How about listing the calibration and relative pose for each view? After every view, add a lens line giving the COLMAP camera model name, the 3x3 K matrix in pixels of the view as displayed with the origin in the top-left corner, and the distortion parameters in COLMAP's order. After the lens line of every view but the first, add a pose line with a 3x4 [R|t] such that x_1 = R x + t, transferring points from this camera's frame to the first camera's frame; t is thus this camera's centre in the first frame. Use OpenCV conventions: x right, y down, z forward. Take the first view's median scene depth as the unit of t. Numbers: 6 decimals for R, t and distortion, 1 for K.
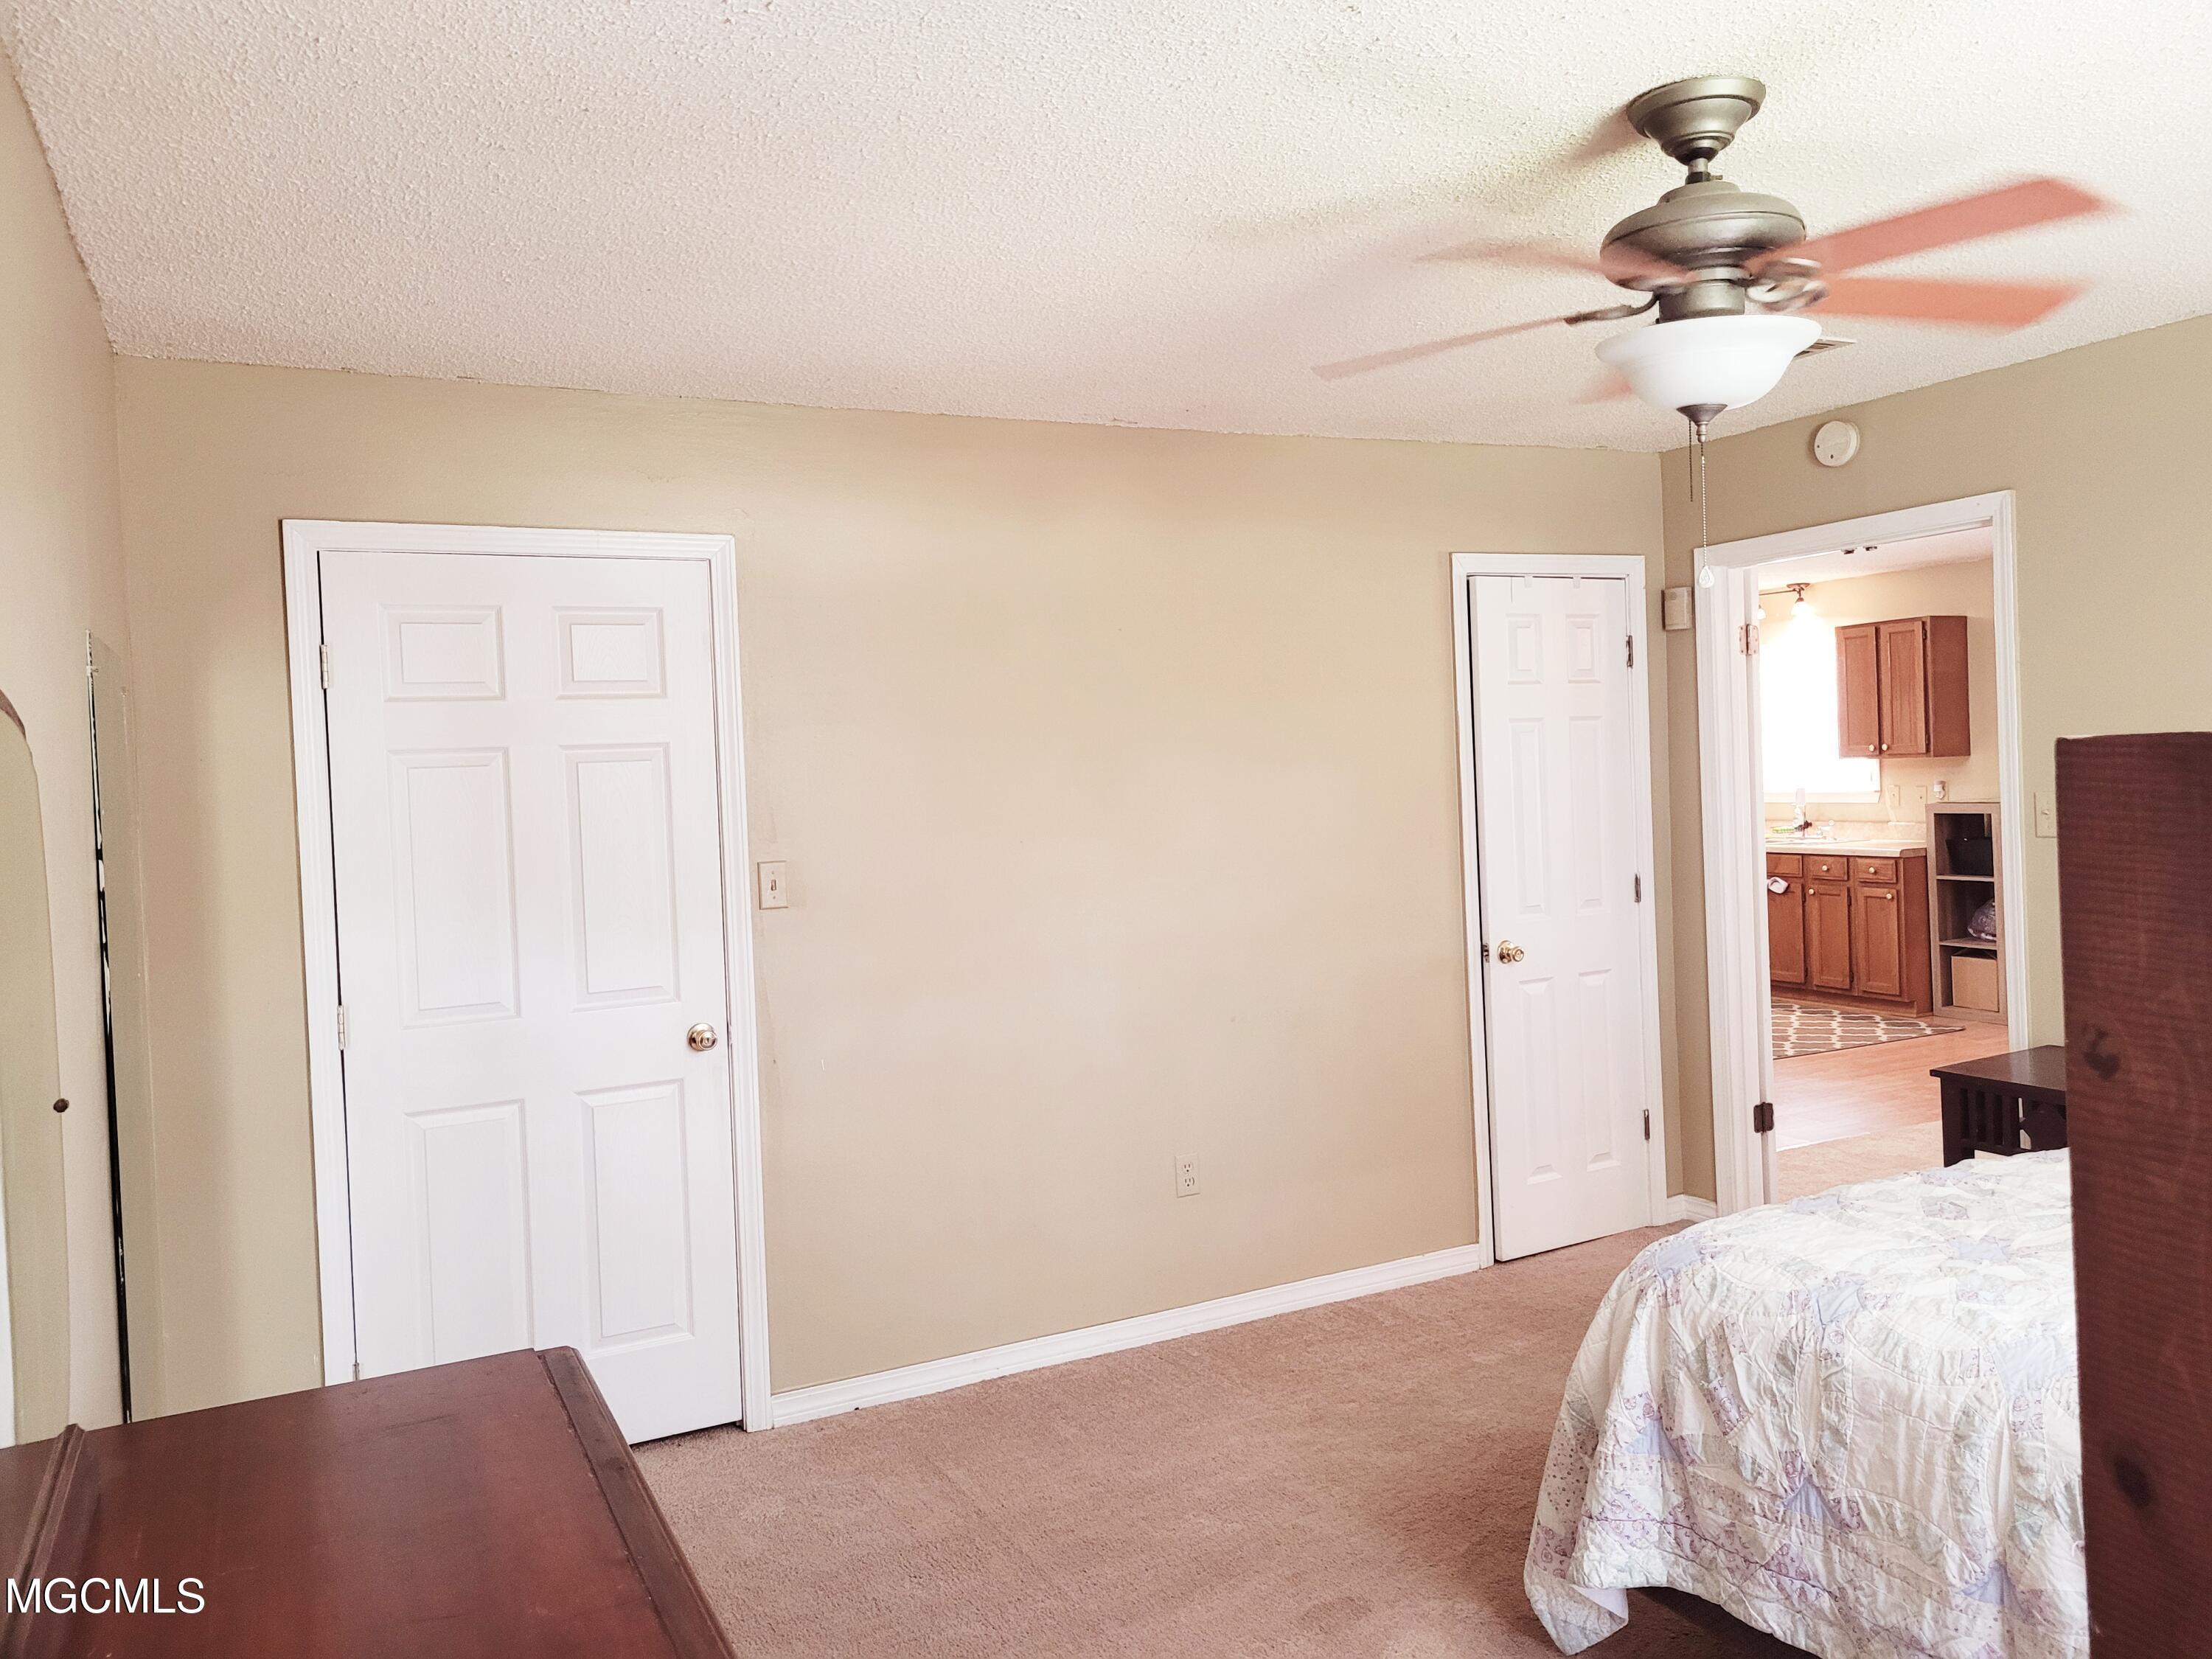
lens RADIAL K [[1656.8, 0, 1106.0], [0, 1656.8, 829.5], [0, 0, 1]] dist [0.026462, -0.000536]
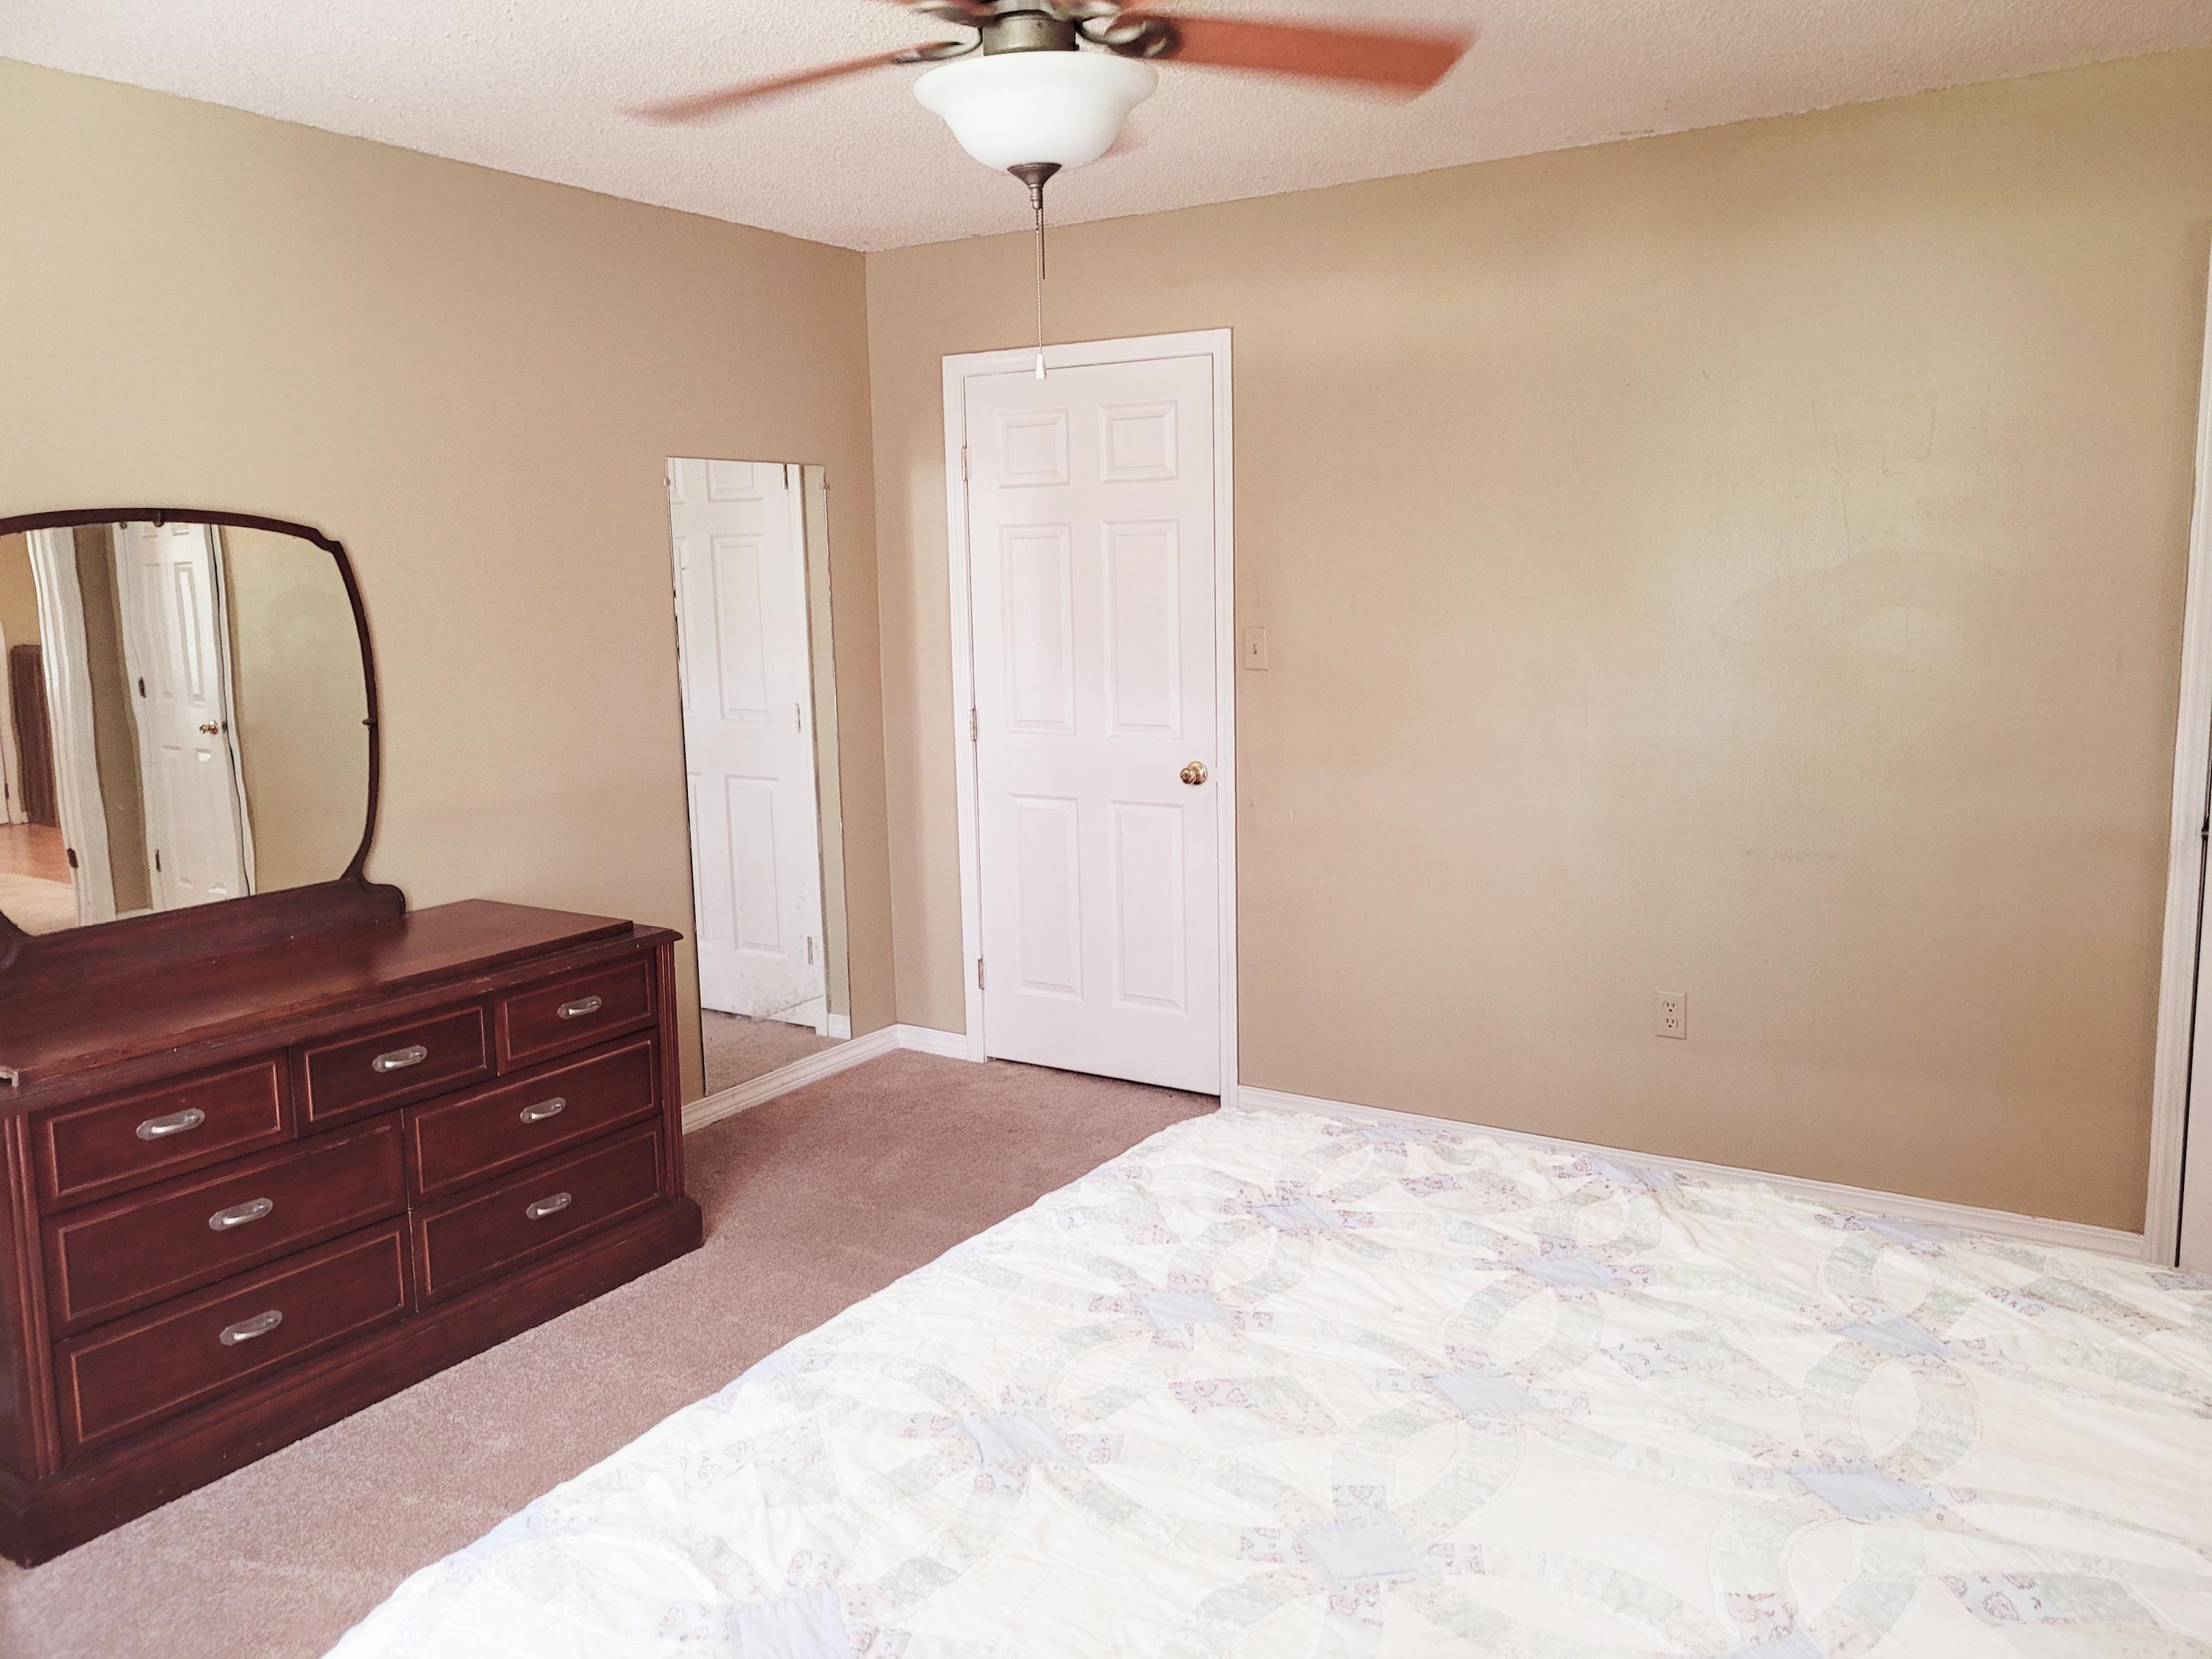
lens RADIAL K [[1656.8, 0, 1106.0], [0, 1656.8, 829.5], [0, 0, 1]] dist [0.026462, -0.000536]
pose [[0.510425, 0.168837, -0.843185, 0.727159], [-0.030339, 0.983461, 0.178560, -0.044100], [0.859387, -0.065560, 0.507105, 0.346137]]
